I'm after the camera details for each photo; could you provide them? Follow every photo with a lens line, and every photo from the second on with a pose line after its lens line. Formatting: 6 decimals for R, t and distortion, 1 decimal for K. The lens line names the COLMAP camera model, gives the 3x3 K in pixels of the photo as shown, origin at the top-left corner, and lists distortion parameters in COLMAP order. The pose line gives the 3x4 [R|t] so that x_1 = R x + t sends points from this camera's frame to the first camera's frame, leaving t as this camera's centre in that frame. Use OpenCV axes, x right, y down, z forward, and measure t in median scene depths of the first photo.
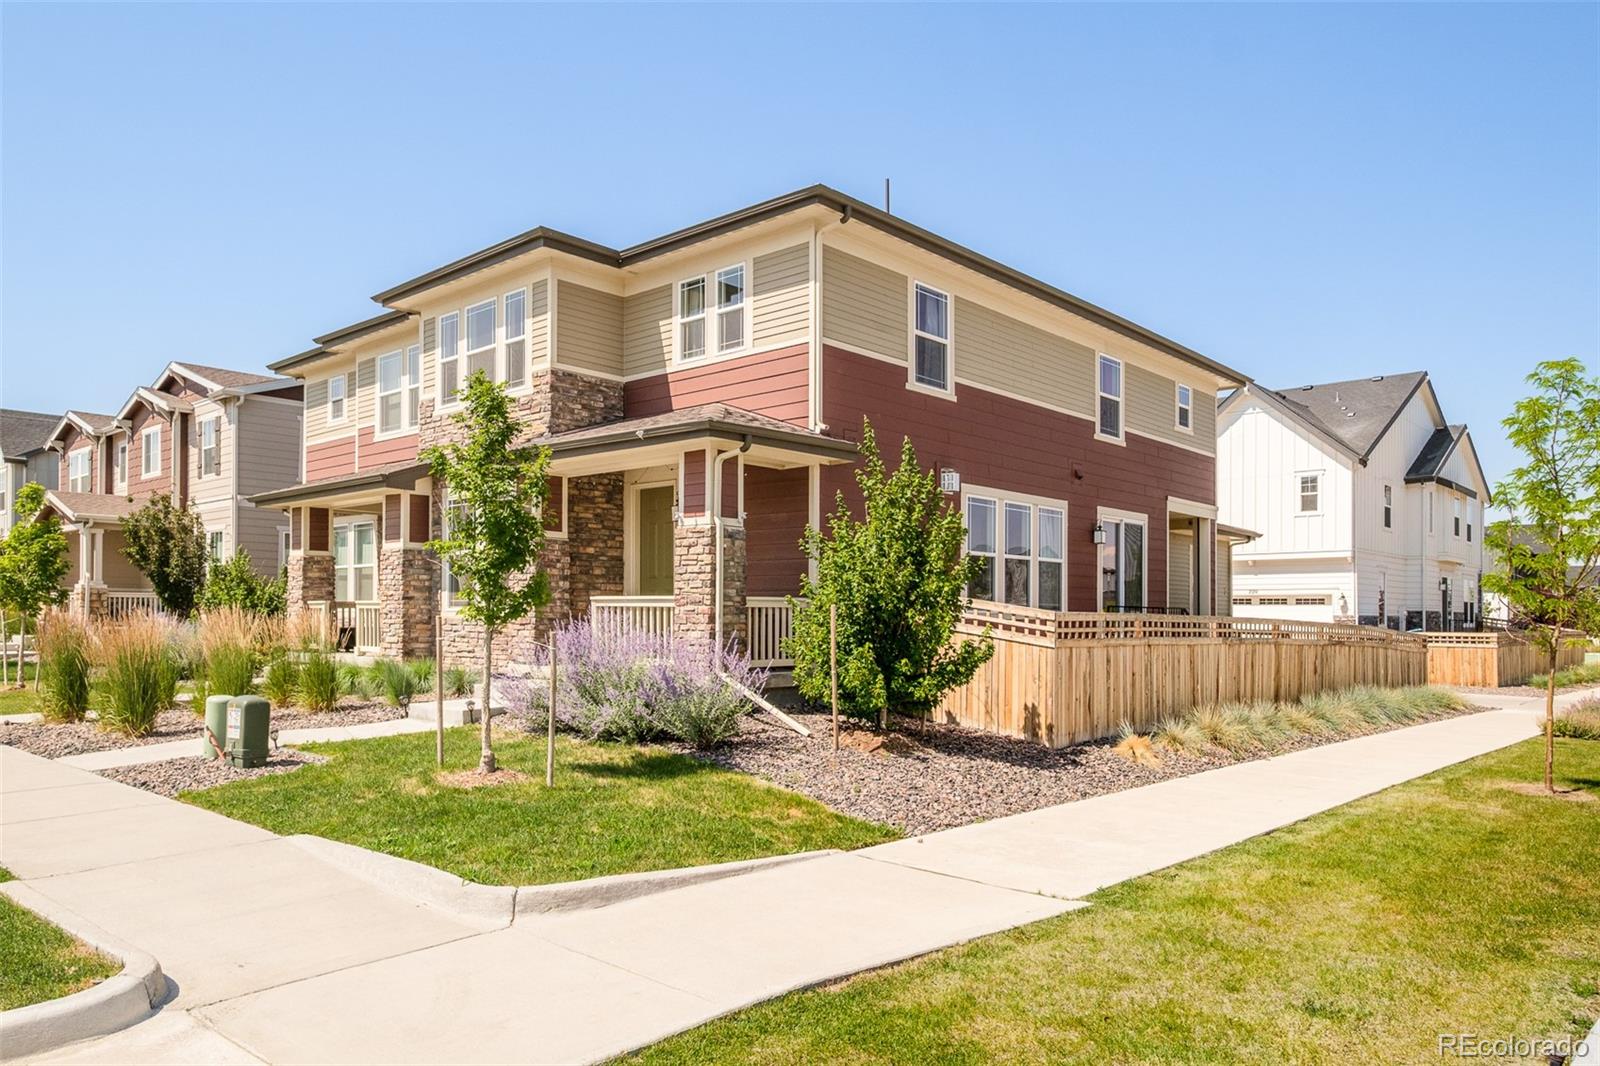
lens RADIAL K [[1102.3, 0, 800.0], [0, 1102.3, 533.0], [0, 0, 1]] dist [0.000030, -0.000709]
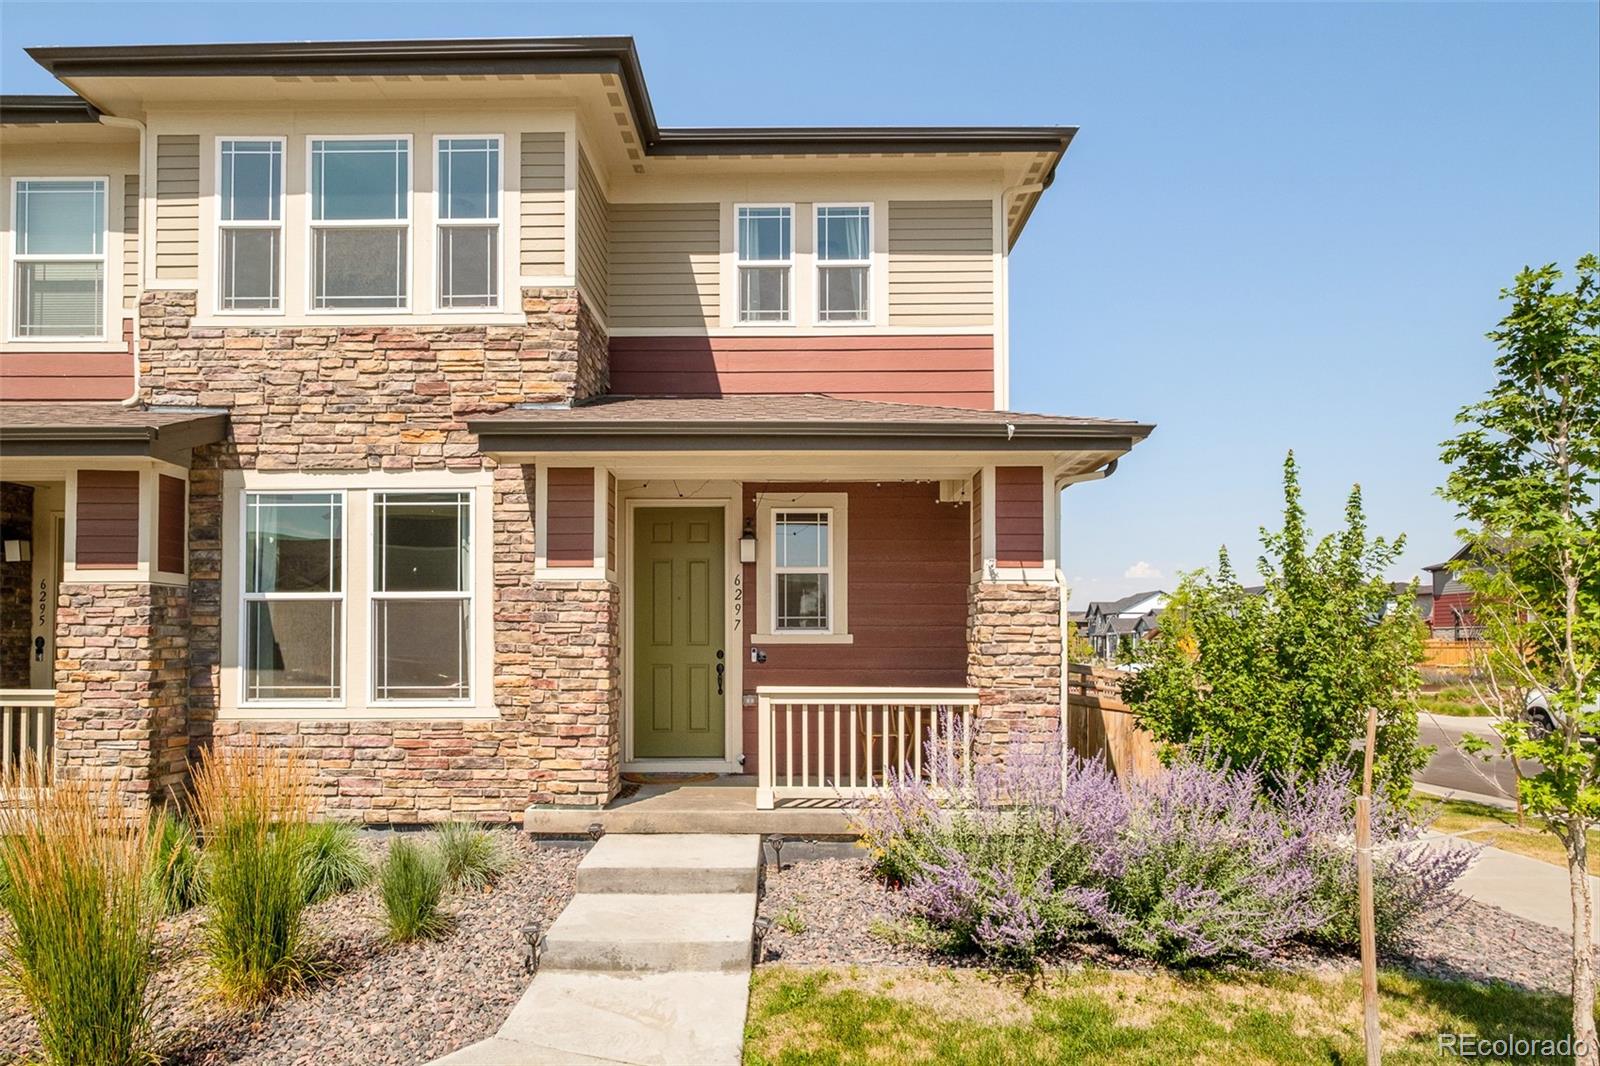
lens RADIAL K [[989.0, 0, 796.6], [0, 989.0, 568.3], [0, 0, 1]] dist [0.001339, 0.000083]
pose [[0.750198, 0.045746, 0.659629, -0.467332], [-0.046288, 0.998790, -0.016624, 0.001379], [-0.659591, -0.018062, 0.751407, 0.519384]]
